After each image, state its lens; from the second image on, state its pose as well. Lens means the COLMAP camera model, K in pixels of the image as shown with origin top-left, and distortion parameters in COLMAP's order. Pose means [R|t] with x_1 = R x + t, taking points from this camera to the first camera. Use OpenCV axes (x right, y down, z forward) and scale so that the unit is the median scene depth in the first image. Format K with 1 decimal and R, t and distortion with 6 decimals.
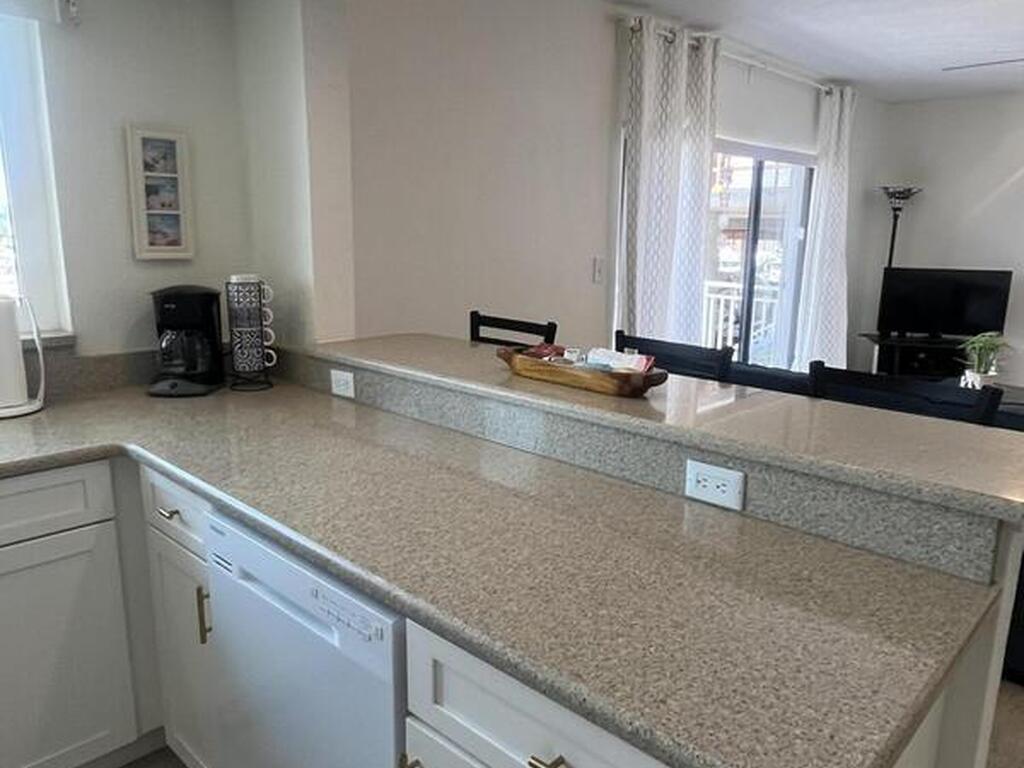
lens RADIAL K [[745.3, 0, 512.3], [0, 745.3, 381.5], [0, 0, 1]] dist [-0.005059, -0.001674]
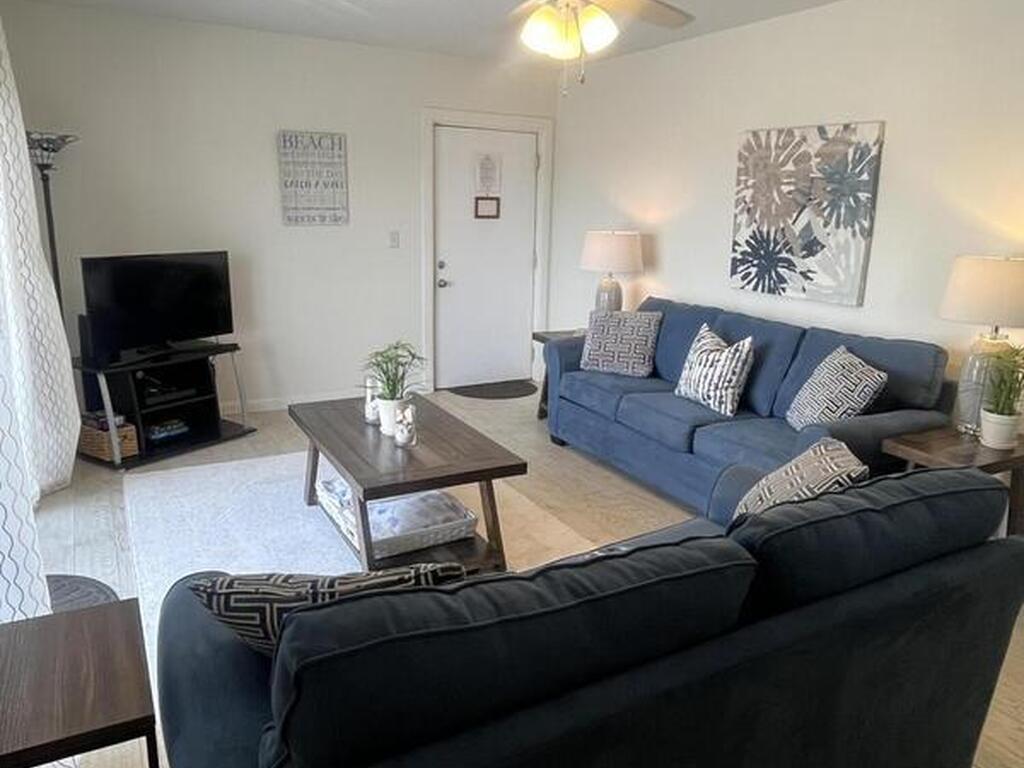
lens RADIAL K [[745.3, 0, 511.5], [0, 745.3, 381.7], [0, 0, 1]] dist [-0.005059, -0.001674]
pose [[0.315422, -0.232469, 0.920037, -0.001678], [0.180001, 0.966585, 0.182519, -0.094754], [-0.931723, 0.108037, 0.346727, 0.413810]]
